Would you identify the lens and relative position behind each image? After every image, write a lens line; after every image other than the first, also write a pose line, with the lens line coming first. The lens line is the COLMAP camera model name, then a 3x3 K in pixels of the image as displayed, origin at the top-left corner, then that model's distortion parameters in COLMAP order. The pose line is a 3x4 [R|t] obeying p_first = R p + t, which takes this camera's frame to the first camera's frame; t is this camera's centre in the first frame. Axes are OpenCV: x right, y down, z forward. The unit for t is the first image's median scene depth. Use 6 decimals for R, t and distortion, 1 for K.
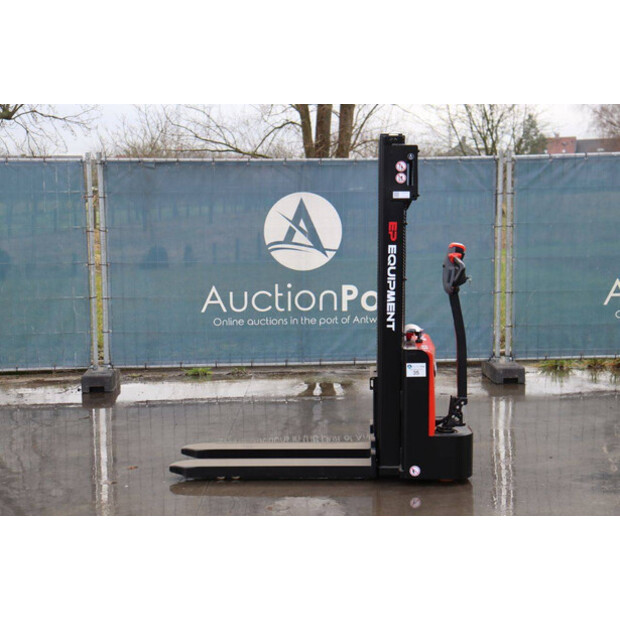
lens RADIAL K [[1096.6, 0, 310.0], [0, 1096.6, 310.0], [0, 0, 1]] dist [0.204354, 0.197137]
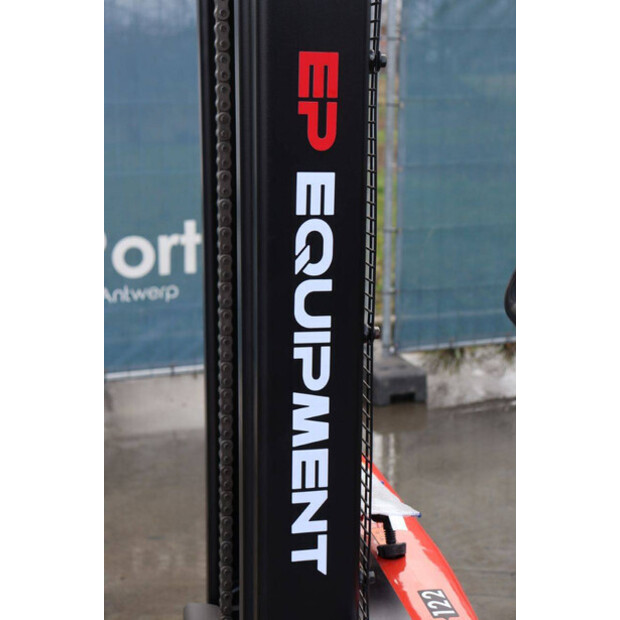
lens RADIAL K [[1035.7, 0, 310.0], [0, 1035.7, 310.0], [0, 0, 1]] dist [0.157749, 0.039993]
pose [[0.968844, -0.047274, 0.243117, 0.017534], [0.020444, 0.993529, 0.111721, -0.036012], [-0.246825, -0.103270, 0.963542, 0.530796]]
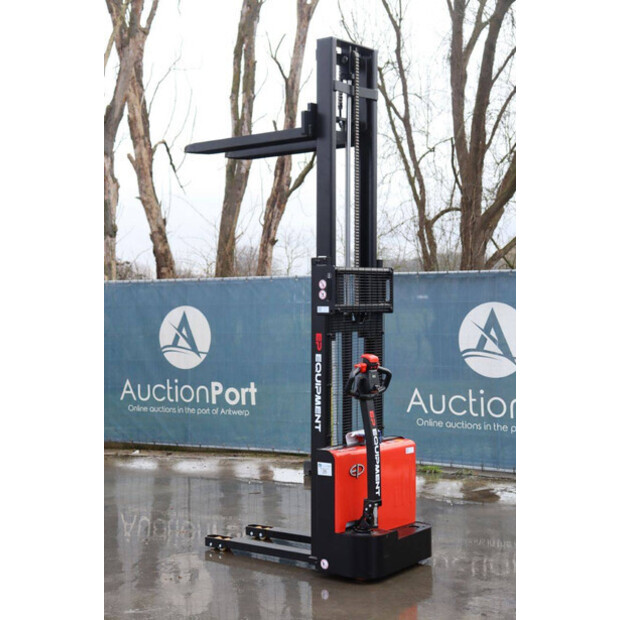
lens RADIAL K [[1096.6, 0, 310.0], [0, 1096.6, 310.0], [0, 0, 1]] dist [0.204354, 0.197137]
pose [[0.800461, 0.007280, -0.599340, 0.477838], [-0.061368, 0.995667, -0.069867, -0.016460], [0.596234, 0.092707, 0.797440, 0.066942]]
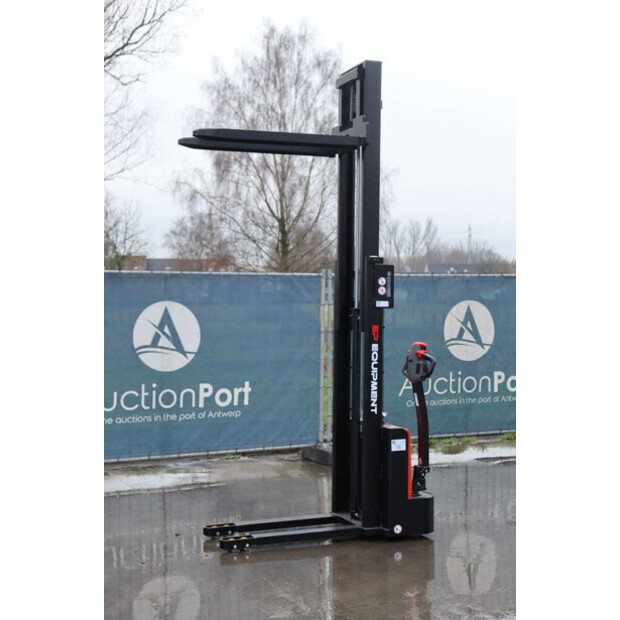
lens RADIAL K [[1054.0, 0, 310.0], [0, 1054.0, 310.0], [0, 0, 1]] dist [0.175794, 0.053552]
pose [[0.915470, 0.007204, 0.402323, -0.305523], [0.033607, 0.994978, -0.094289, 0.007896], [-0.400981, 0.099839, 0.910630, -0.036064]]
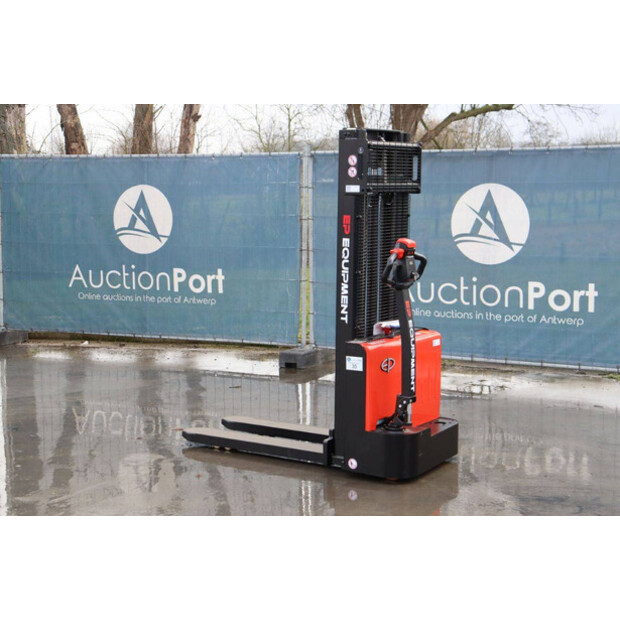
lens RADIAL K [[1127.7, 0, 310.0], [0, 1127.7, 310.0], [0, 0, 1]] dist [0.266258, 0.135056]
pose [[0.853305, 0.068053, -0.516951, 0.382170], [-0.063852, 0.997622, 0.025934, -0.011847], [0.517487, 0.010878, 0.855622, 0.062010]]
